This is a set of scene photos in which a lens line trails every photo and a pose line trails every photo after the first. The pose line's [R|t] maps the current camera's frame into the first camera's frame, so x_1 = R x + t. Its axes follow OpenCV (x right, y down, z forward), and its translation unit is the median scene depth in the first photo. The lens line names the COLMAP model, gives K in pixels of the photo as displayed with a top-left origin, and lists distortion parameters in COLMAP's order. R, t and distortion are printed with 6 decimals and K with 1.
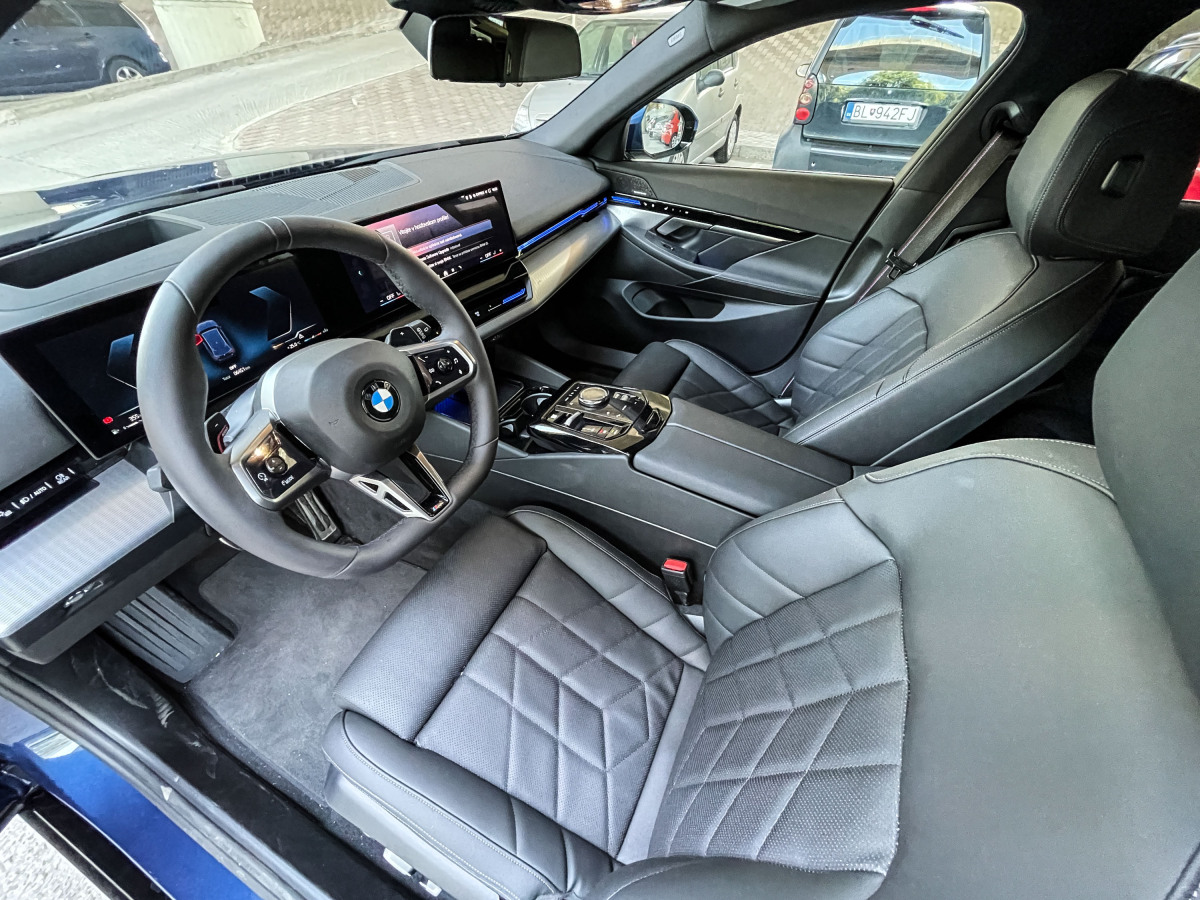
lens RADIAL K [[482.7, 0, 597.0], [0, 482.7, 453.9], [0, 0, 1]] dist [-0.000704, 0.000326]
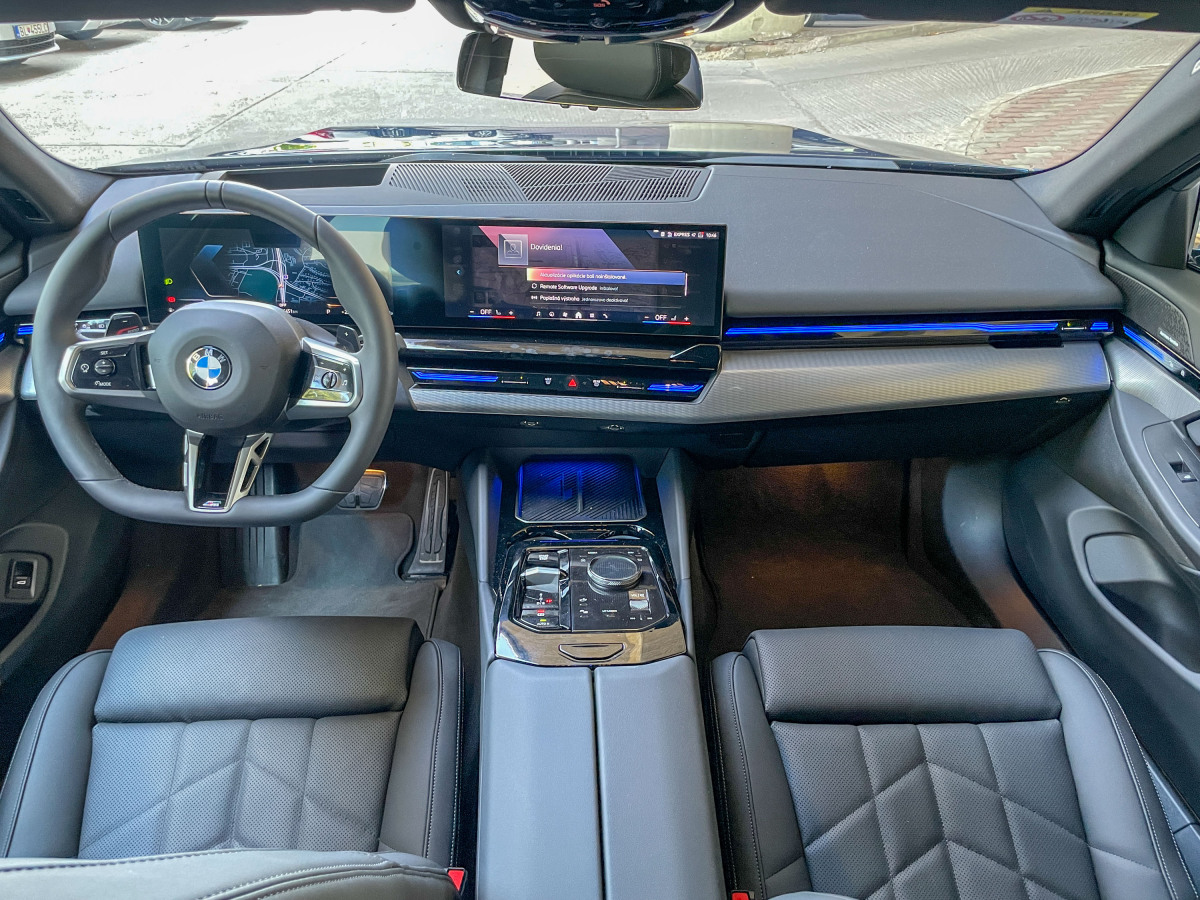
lens RADIAL K [[902.7, 0, 600.0], [0, 902.7, 450.0], [0, 0, 1]] dist [0.079733, -0.099630]
pose [[0.478500, 0.427427, -0.767035, 0.810970], [-0.583988, 0.807244, 0.085524, -0.344351], [0.655740, 0.407016, 0.635879, 0.249354]]
